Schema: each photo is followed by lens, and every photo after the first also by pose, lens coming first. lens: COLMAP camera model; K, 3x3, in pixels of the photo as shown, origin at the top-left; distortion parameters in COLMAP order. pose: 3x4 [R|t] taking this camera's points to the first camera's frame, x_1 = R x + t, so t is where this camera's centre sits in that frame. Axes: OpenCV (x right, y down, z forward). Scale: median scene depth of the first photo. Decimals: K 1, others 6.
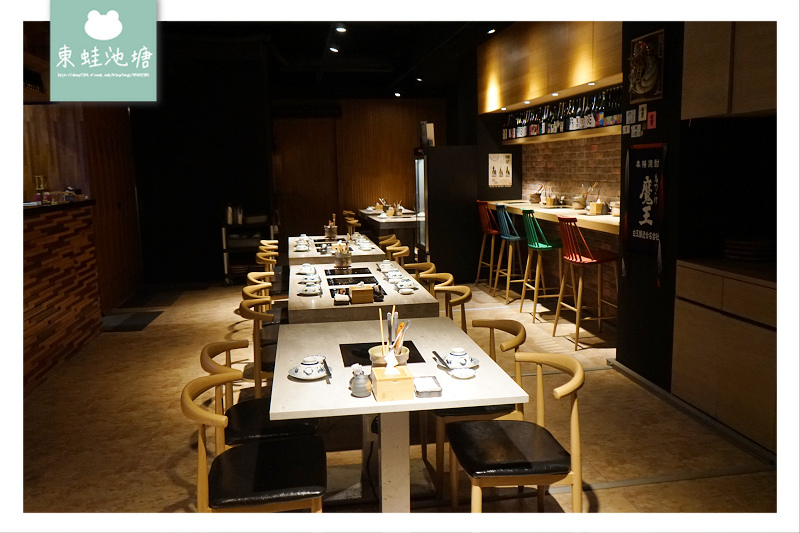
lens RADIAL K [[672.9, 0, 399.0], [0, 672.9, 265.9], [0, 0, 1]] dist [0.004110, -0.000392]
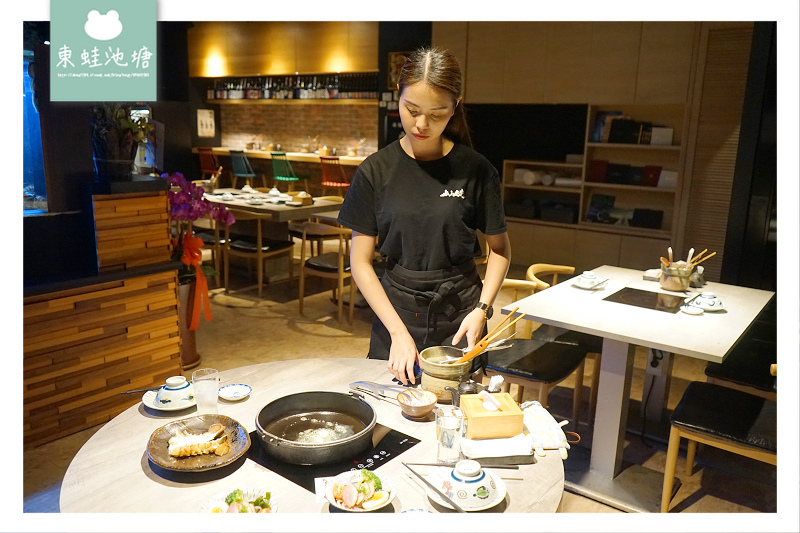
lens RADIAL K [[649.5, 0, 400.2], [0, 649.5, 267.2], [0, 0, 1]] dist [-0.000074, -0.000092]
pose [[0.709301, -0.109245, 0.696389, -0.604193], [0.060622, 0.993711, 0.094141, 0.041794], [-0.702294, -0.024558, 0.711463, -0.158591]]
